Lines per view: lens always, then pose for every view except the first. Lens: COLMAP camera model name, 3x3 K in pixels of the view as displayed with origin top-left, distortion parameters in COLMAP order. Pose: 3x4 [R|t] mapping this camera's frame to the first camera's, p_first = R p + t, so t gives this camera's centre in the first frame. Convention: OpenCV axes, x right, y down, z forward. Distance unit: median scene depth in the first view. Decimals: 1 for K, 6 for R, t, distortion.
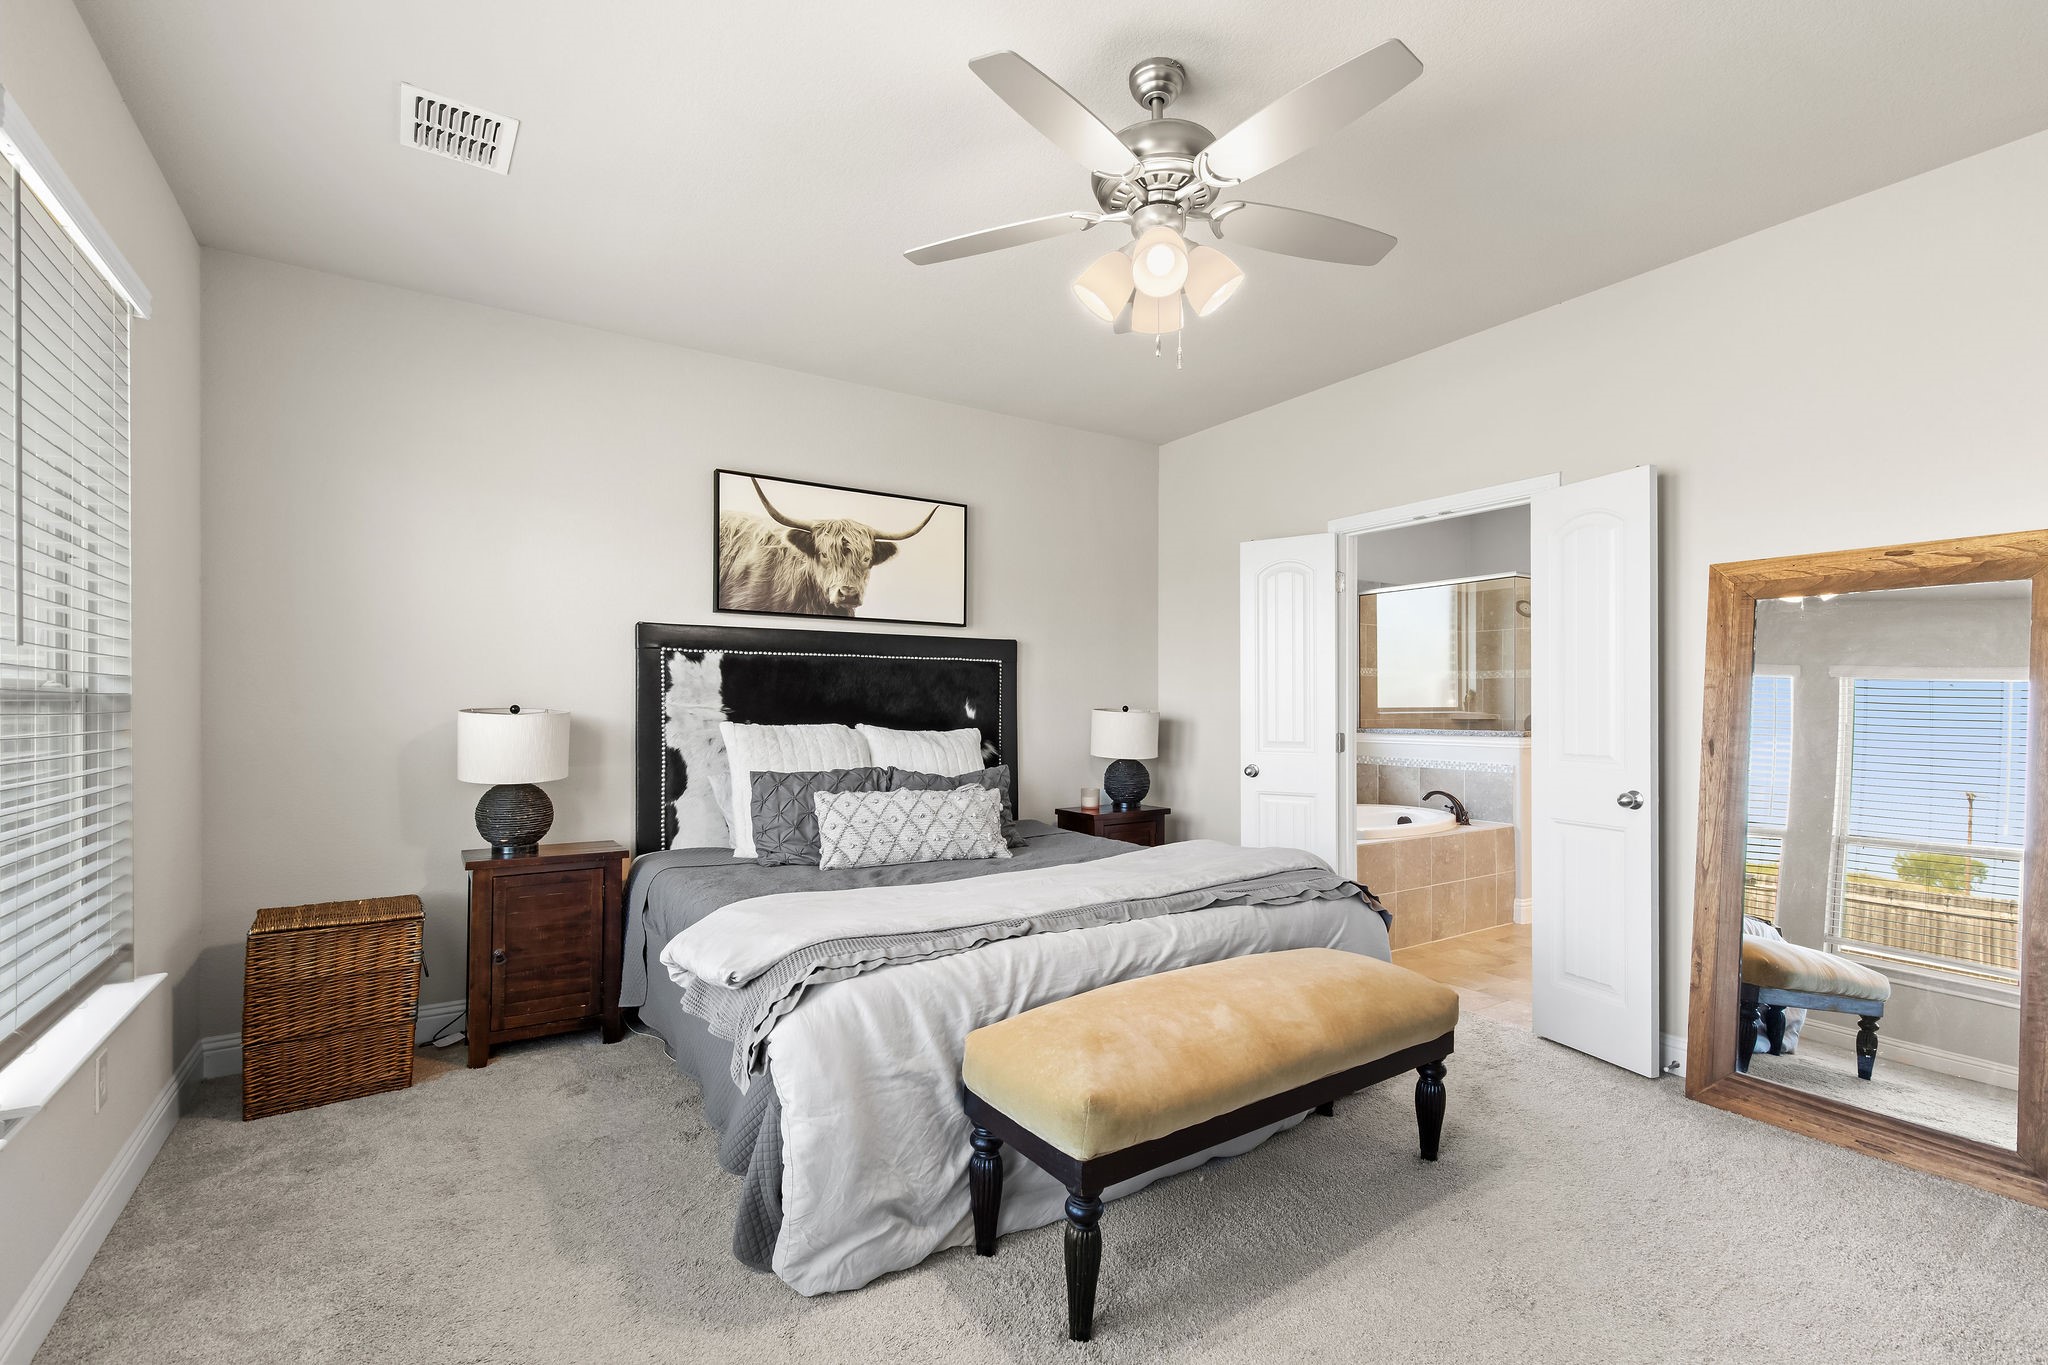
lens RADIAL K [[930.6, 0, 1038.0], [0, 930.6, 707.4], [0, 0, 1]] dist [0.004959, -0.000140]
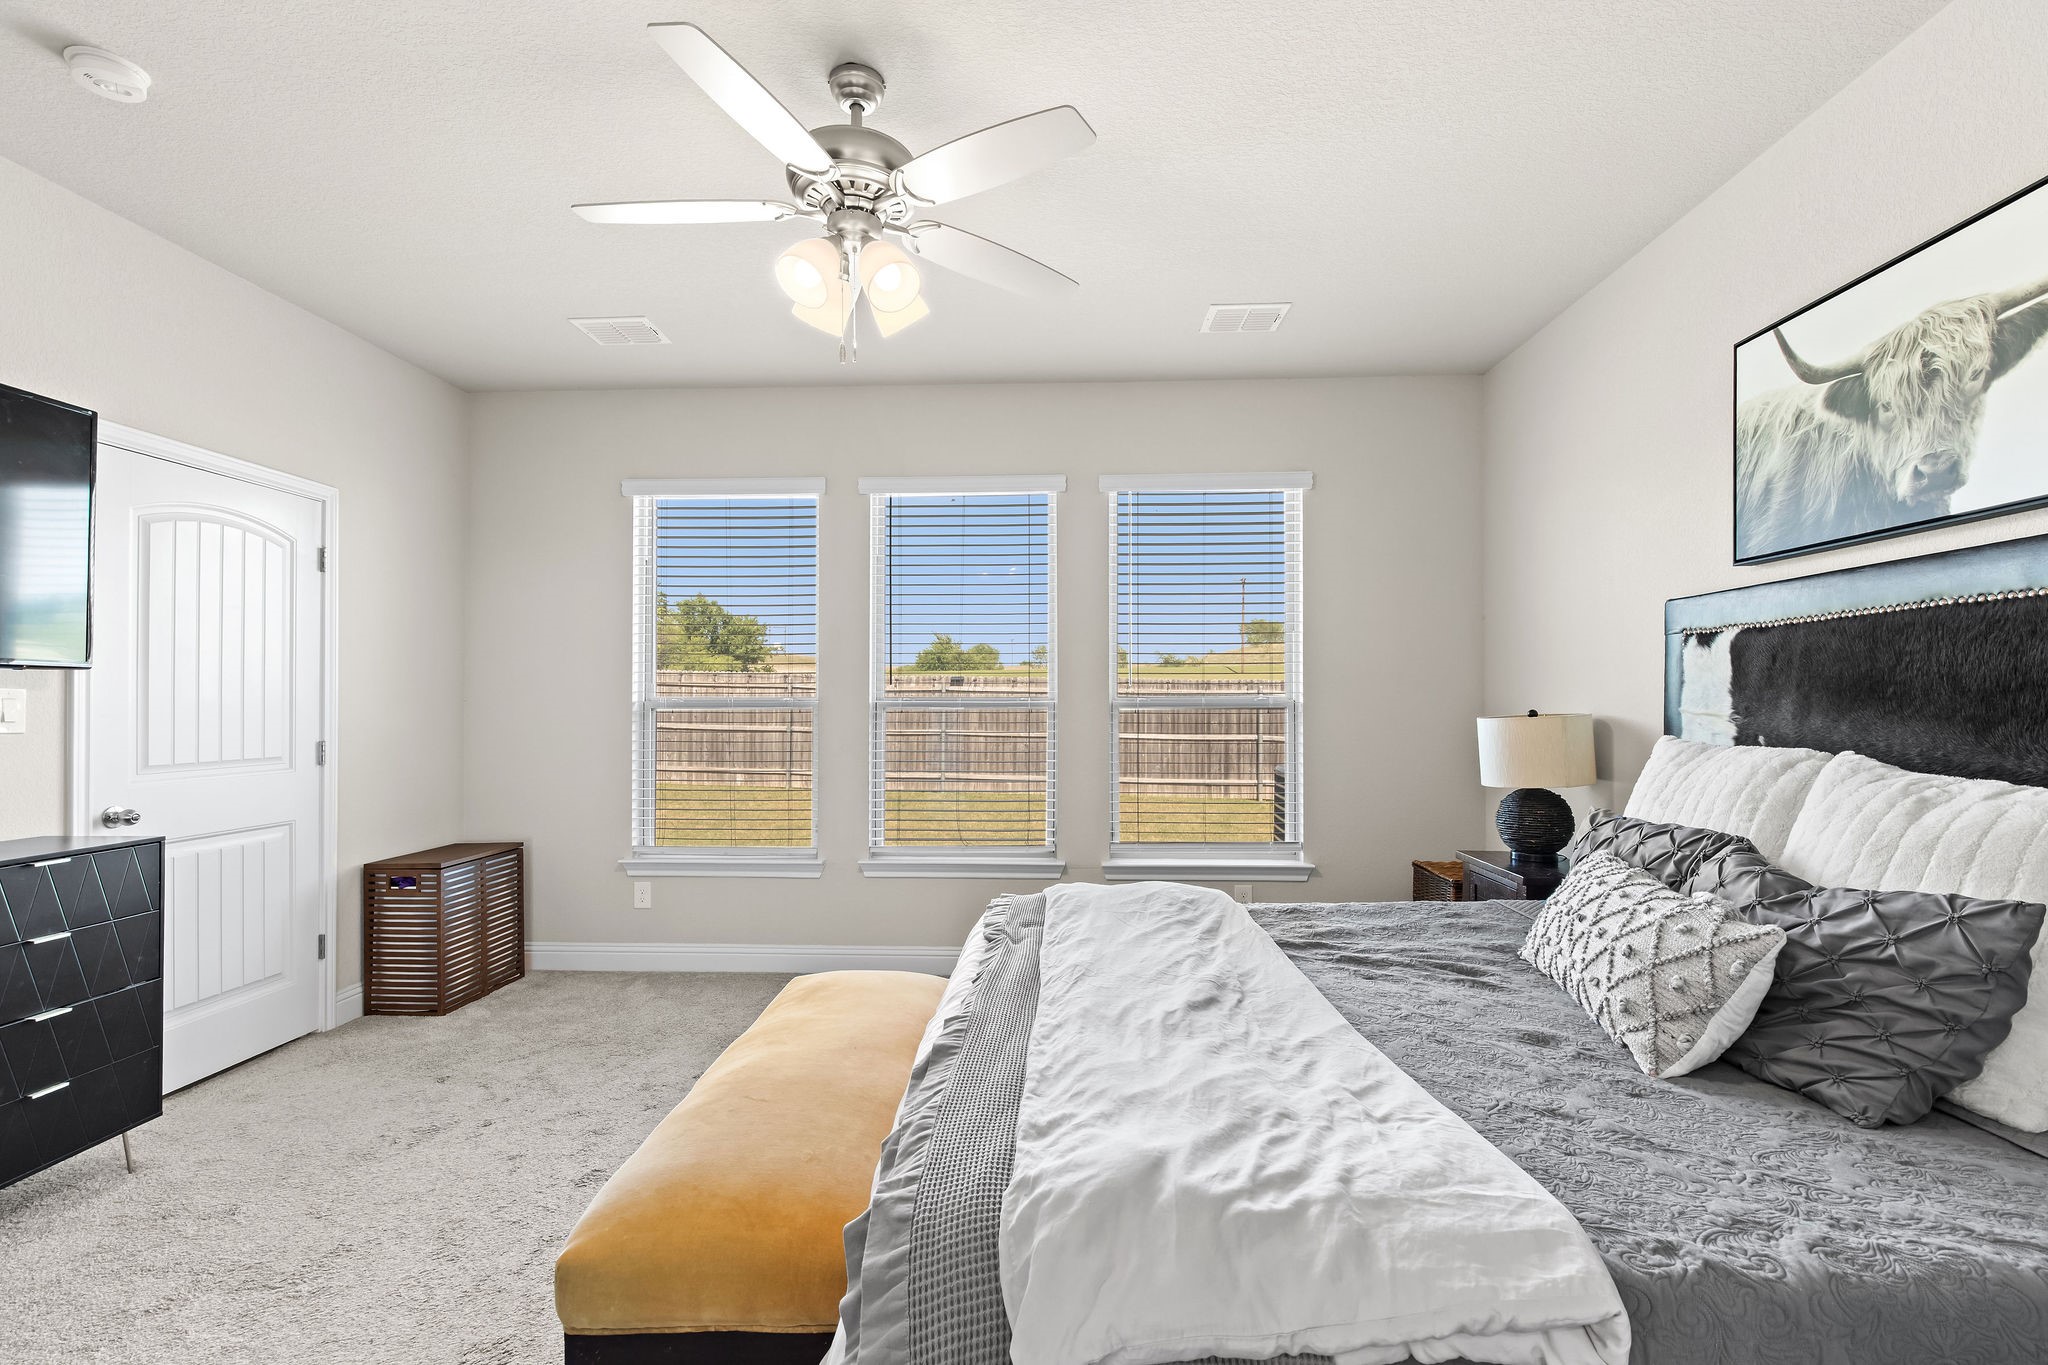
lens RADIAL K [[930.6, 0, 1038.0], [0, 930.6, 707.4], [0, 0, 1]] dist [0.004959, -0.000140]
pose [[-0.577838, 0.000635, -0.816152, 0.447267], [-0.000864, 0.999999, 0.001389, -0.005278], [0.816151, 0.001508, -0.577836, 0.952732]]
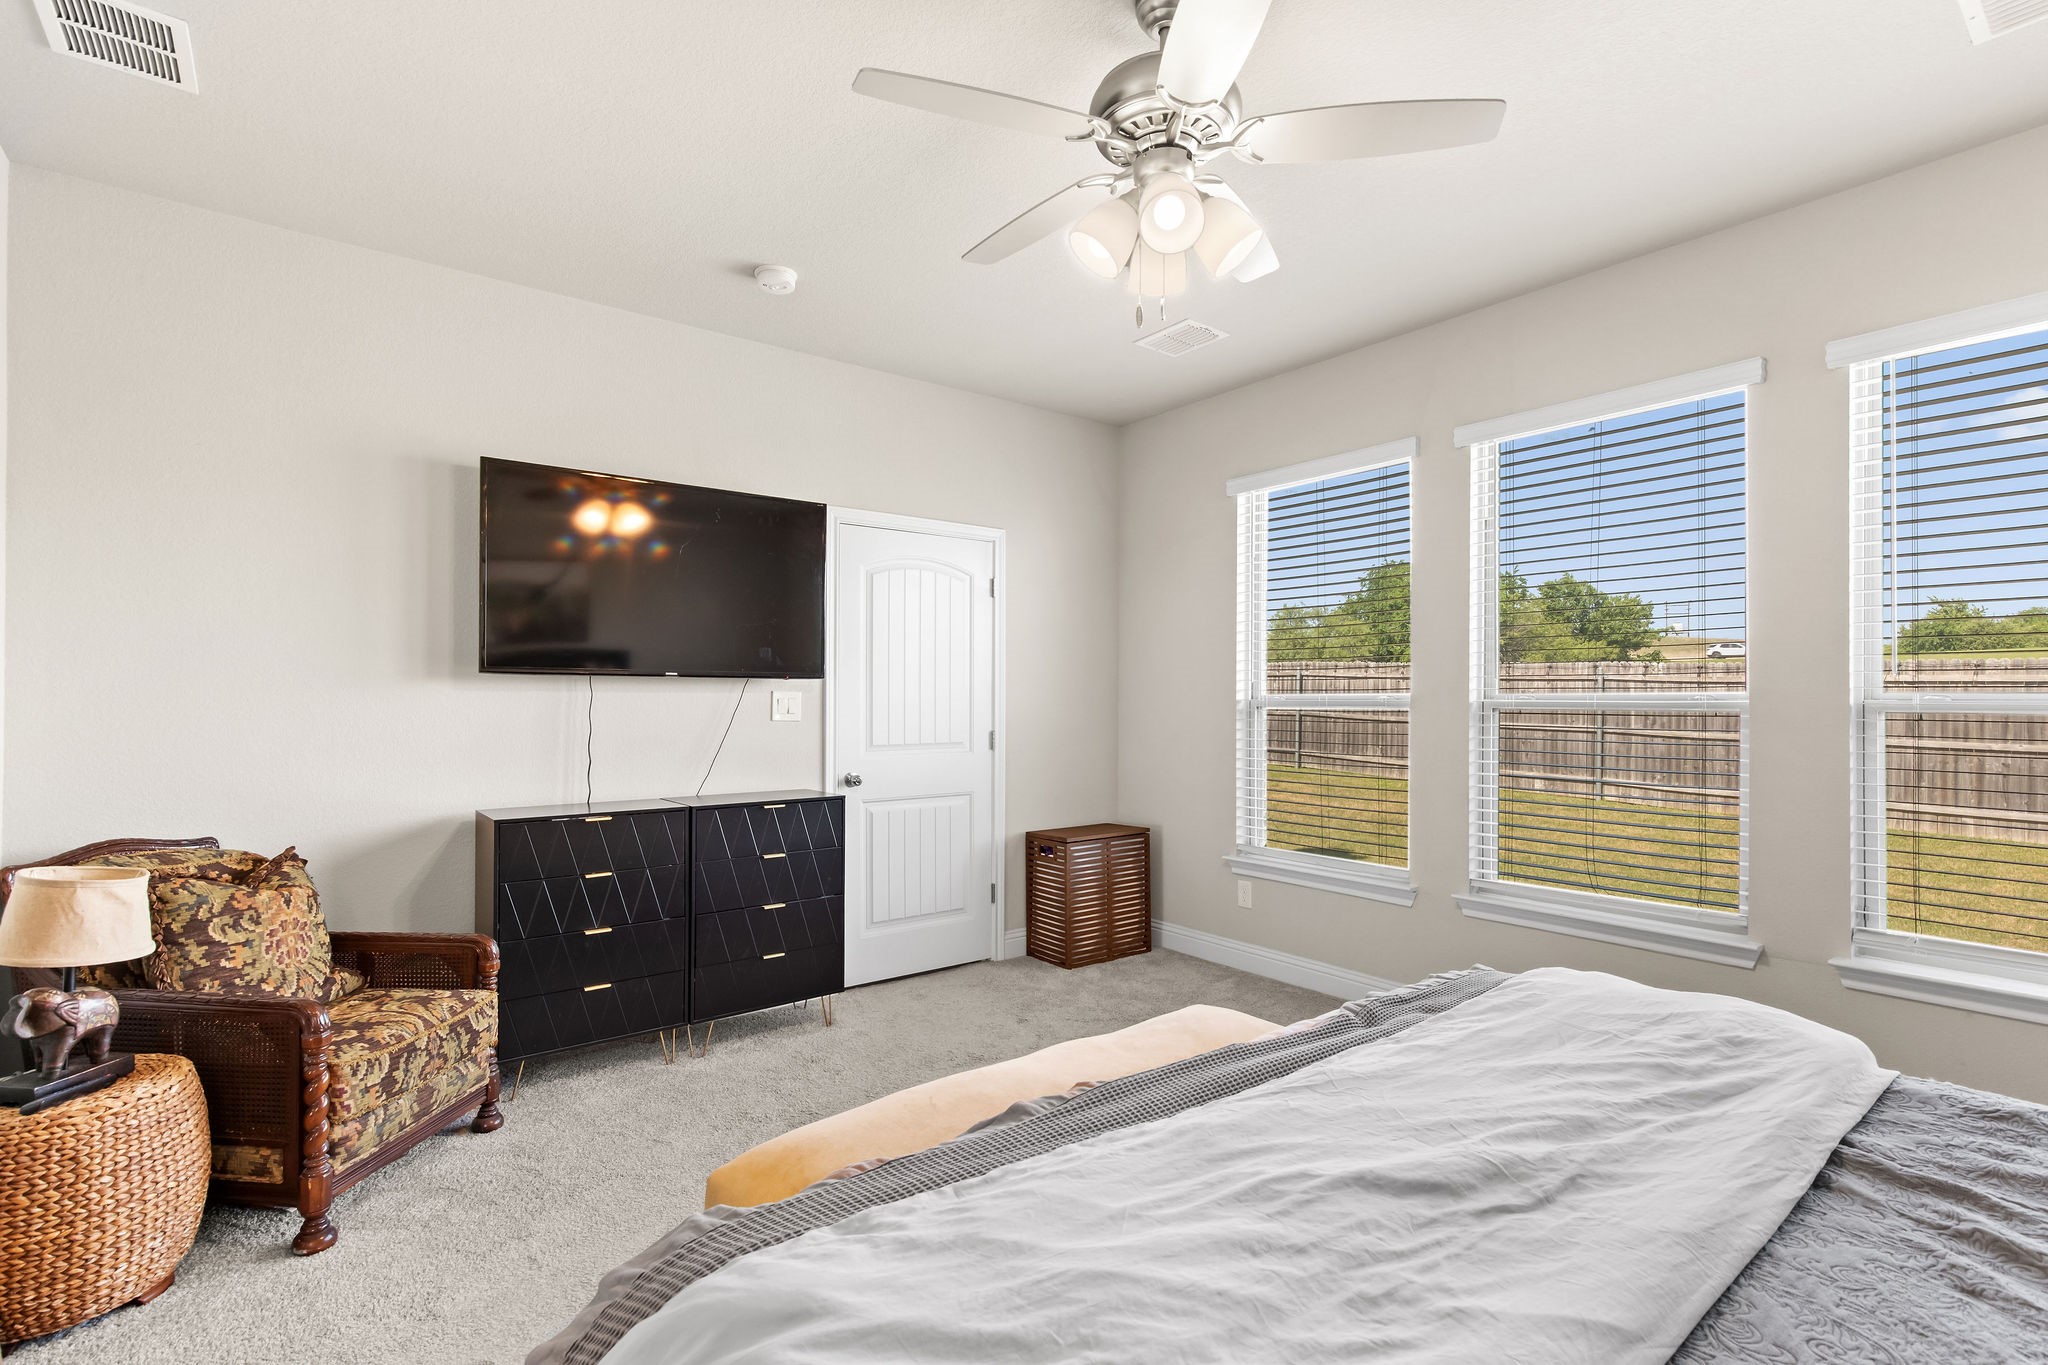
lens RADIAL K [[966.0, 0, 1026.1], [0, 966.0, 701.6], [0, 0, 1]] dist [0.028580, -0.016963]
pose [[-0.996864, -0.002278, -0.079102, 0.174467], [-0.002586, 0.999989, 0.003797, -0.011371], [0.079092, 0.003989, -0.996859, 1.046729]]
